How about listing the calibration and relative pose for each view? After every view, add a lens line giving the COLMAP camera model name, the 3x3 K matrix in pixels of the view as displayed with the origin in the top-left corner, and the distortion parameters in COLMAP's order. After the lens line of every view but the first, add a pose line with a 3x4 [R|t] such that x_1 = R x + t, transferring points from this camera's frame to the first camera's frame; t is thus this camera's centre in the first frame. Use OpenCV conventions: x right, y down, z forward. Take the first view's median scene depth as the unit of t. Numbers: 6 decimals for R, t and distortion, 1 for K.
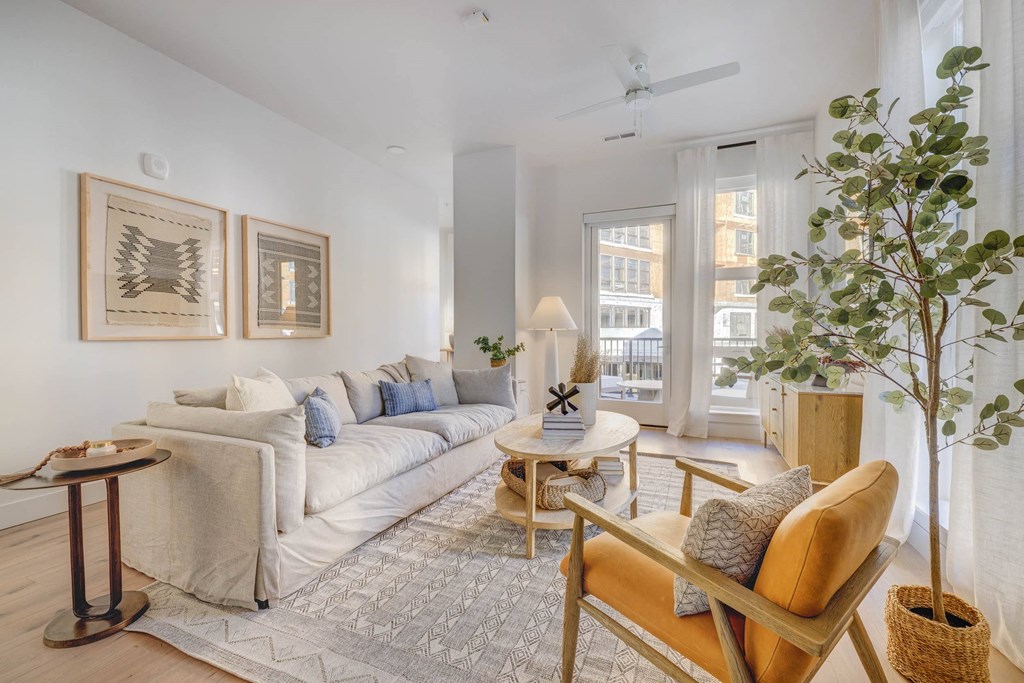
lens RADIAL K [[431.1, 0, 511.9], [0, 431.1, 327.6], [0, 0, 1]] dist [-0.000505, -0.000284]
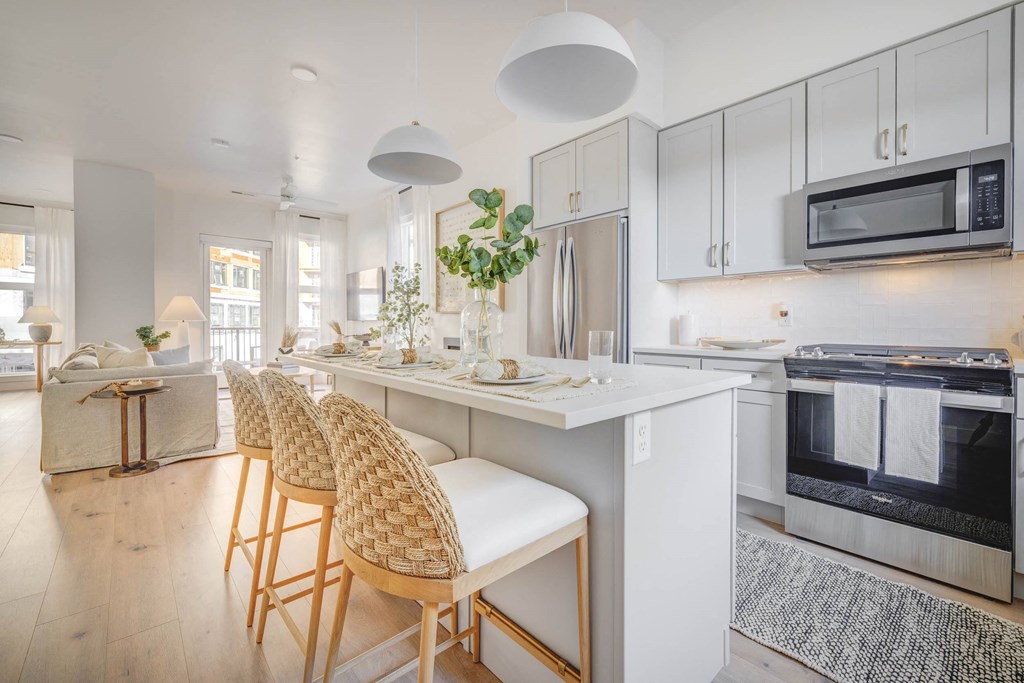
lens RADIAL K [[431.1, 0, 511.9], [0, 431.1, 327.6], [0, 0, 1]] dist [-0.000505, -0.000284]
pose [[0.429162, -0.009477, 0.903178, -2.412210], [-0.010886, 0.999818, 0.015664, -0.030944], [-0.903162, -0.016555, 0.428981, -1.696228]]
